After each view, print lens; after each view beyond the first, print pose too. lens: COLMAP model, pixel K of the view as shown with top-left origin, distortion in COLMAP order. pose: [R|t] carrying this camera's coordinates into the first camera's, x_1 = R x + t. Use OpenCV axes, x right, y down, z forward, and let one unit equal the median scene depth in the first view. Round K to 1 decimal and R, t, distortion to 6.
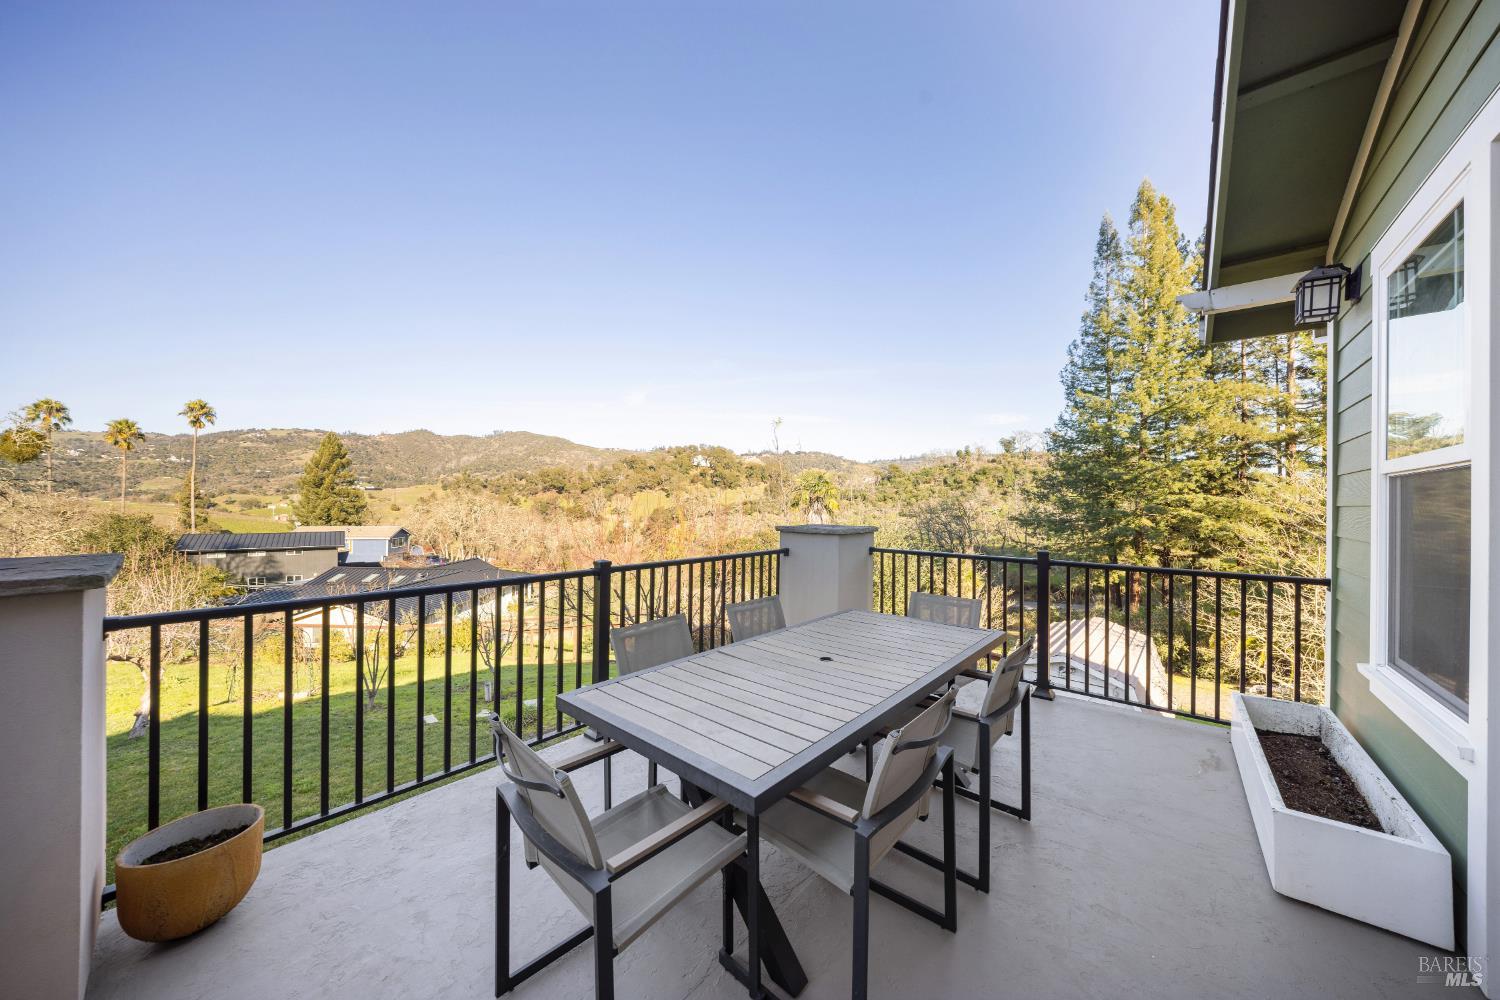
lens RADIAL K [[495.6, 0, 766.2], [0, 495.6, 503.9], [0, 0, 1]] dist [-0.016446, 0.002343]
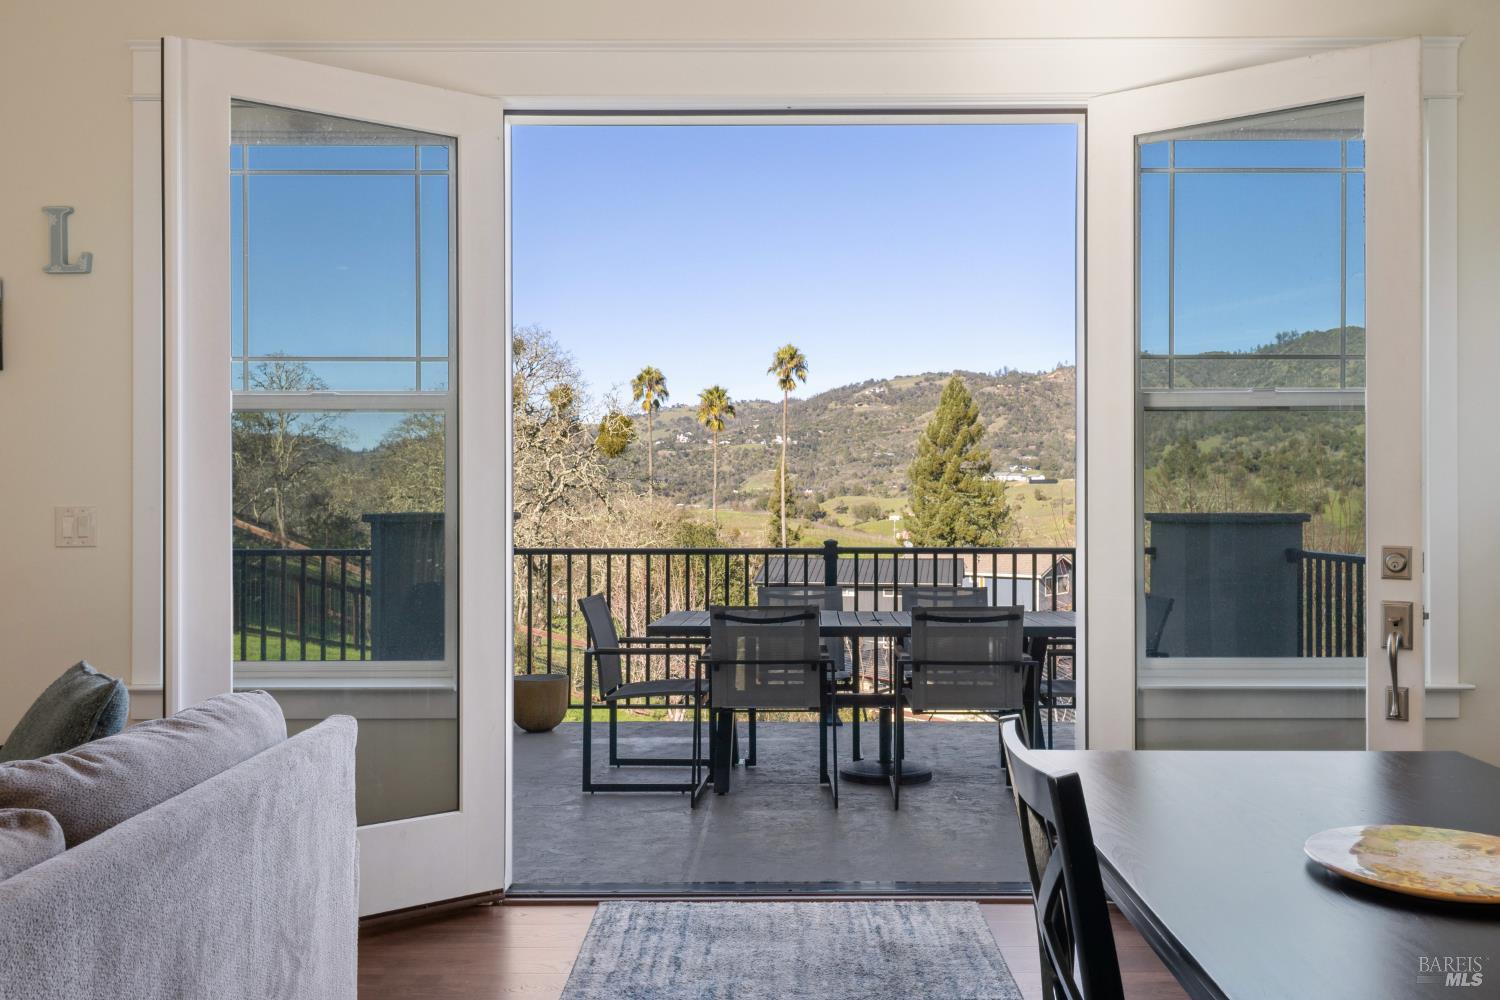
lens RADIAL K [[1255.5, 0, 787.8], [0, 1255.5, 496.6], [0, 0, 1]] dist [0.011247, -0.008209]
pose [[0.637973, -0.015788, -0.769897, 0.062446], [0.008364, 0.999873, -0.013573, 0.002515], [0.770014, 0.002220, 0.638023, -0.026968]]
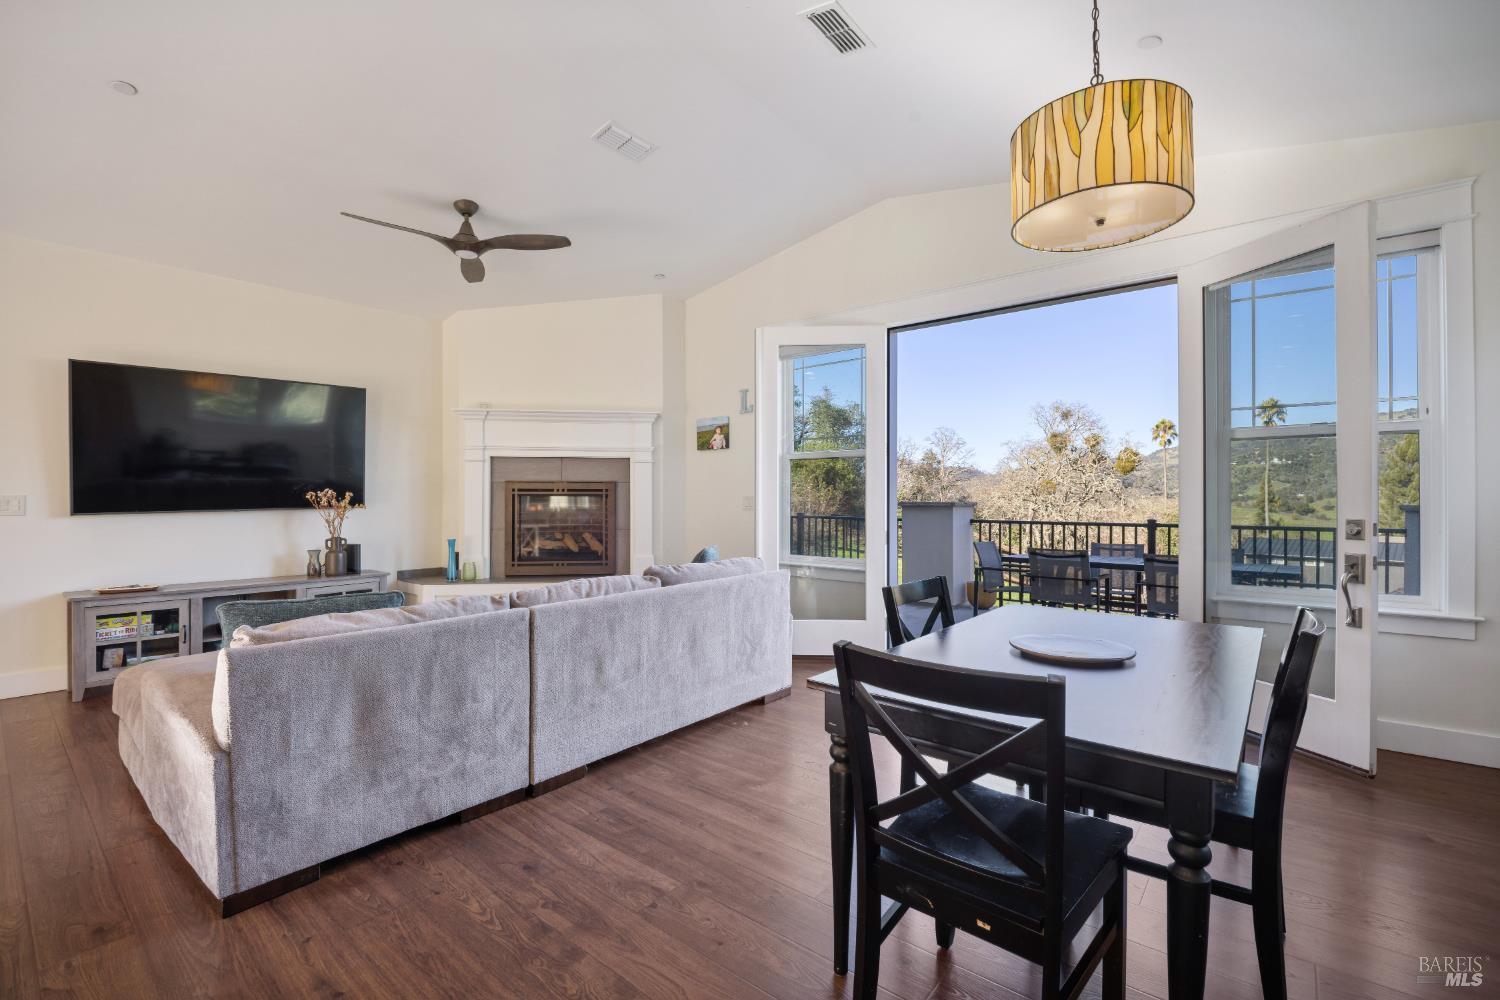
lens RADIAL K [[652.5, 0, 750.0], [0, 652.5, 500.0], [0, 0, 1]] dist [-0.002953, -0.010446]
pose [[0.002411, -0.012114, -0.999924, 0.078832], [-0.004068, 0.999918, -0.012123, 0.003346], [0.999989, 0.004097, 0.002362, -0.016485]]
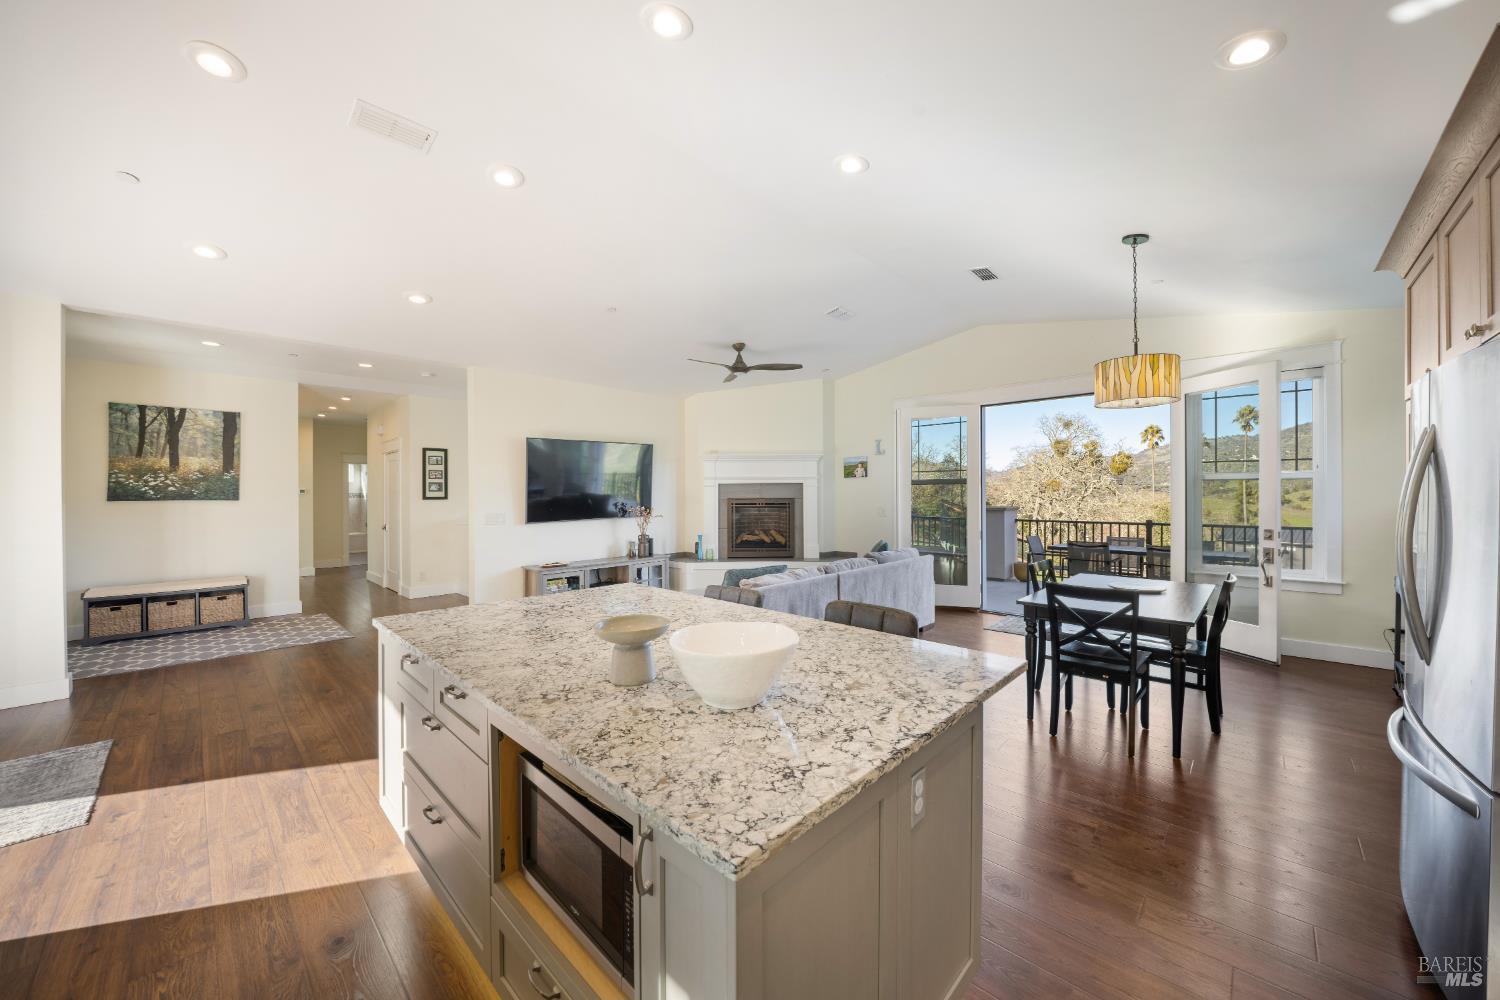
lens RADIAL K [[543.9, 0, 733.6], [0, 543.9, 498.8], [0, 0, 1]] dist [-0.030786, -0.000166]
pose [[-0.095305, -0.004003, -0.995440, 0.103953], [0.000230, 0.999992, -0.004043, 0.000797], [0.995448, -0.000614, -0.095303, -0.033826]]
